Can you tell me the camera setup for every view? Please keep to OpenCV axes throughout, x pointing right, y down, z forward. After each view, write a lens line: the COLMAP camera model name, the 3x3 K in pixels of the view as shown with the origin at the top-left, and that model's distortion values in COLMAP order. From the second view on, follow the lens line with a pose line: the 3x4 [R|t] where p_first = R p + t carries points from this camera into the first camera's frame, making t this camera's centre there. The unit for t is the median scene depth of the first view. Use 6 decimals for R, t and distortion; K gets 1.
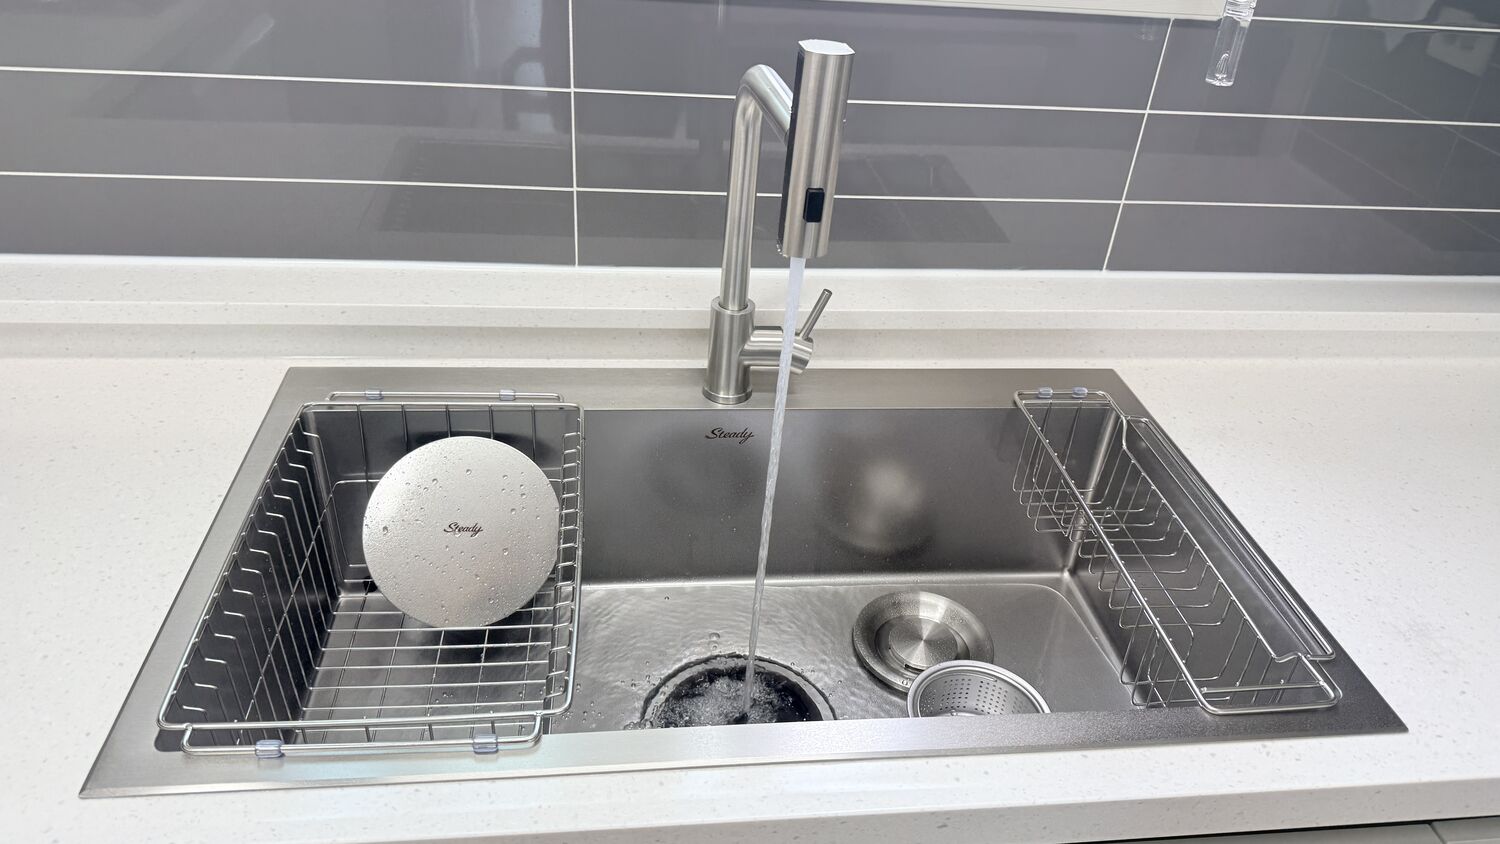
lens RADIAL K [[1053.7, 0, 763.2], [0, 1053.7, 416.9], [0, 0, 1]] dist [0.000783, -0.018656]
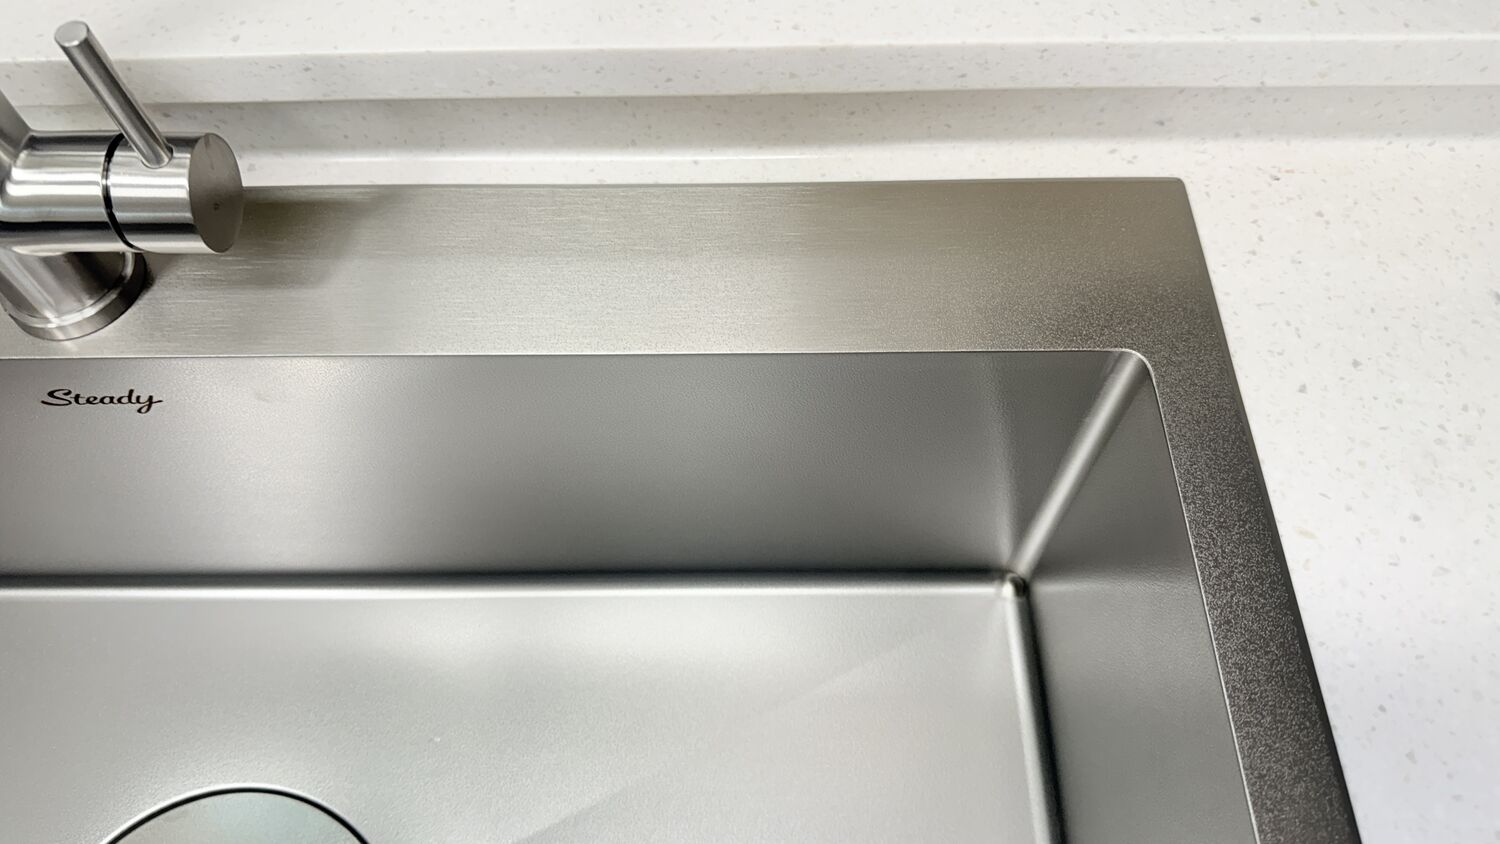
lens RADIAL K [[1053.7, 0, 763.2], [0, 1053.7, 416.9], [0, 0, 1]] dist [0.000783, -0.018656]
pose [[0.989732, 0.068410, -0.125501, 0.268826], [-0.003924, 0.890702, 0.454571, -0.157077], [0.142881, -0.449411, 0.881825, 0.690473]]
